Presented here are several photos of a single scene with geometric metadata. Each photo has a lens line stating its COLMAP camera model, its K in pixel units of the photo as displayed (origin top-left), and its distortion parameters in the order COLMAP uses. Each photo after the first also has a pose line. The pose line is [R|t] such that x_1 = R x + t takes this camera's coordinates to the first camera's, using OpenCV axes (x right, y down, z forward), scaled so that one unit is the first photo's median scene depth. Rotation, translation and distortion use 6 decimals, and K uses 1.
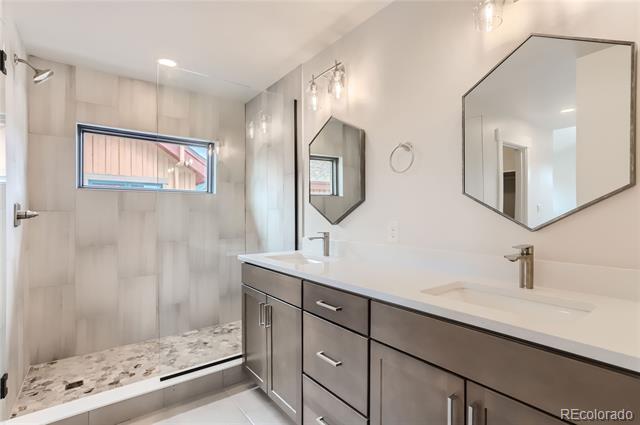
lens RADIAL K [[308.1, 0, 316.9], [0, 308.1, 214.3], [0, 0, 1]] dist [-0.020654, 0.011246]
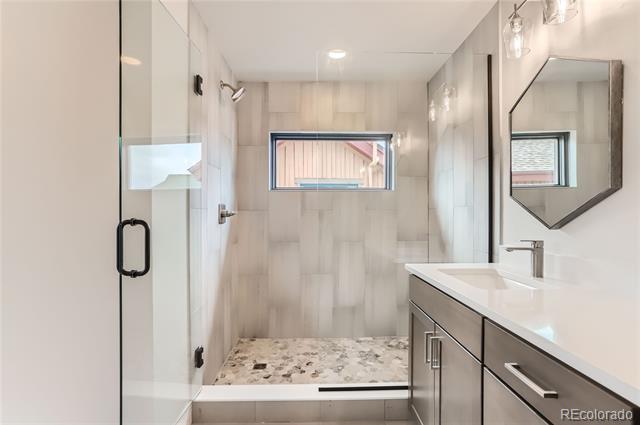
lens RADIAL K [[308.1, 0, 320.1], [0, 308.1, 216.2], [0, 0, 1]] dist [-0.020654, 0.011246]
pose [[0.812150, 0.004821, -0.583429, 0.027925], [0.000911, 0.999954, 0.009531, -0.000022], [0.583448, -0.008272, 0.812108, 0.182665]]
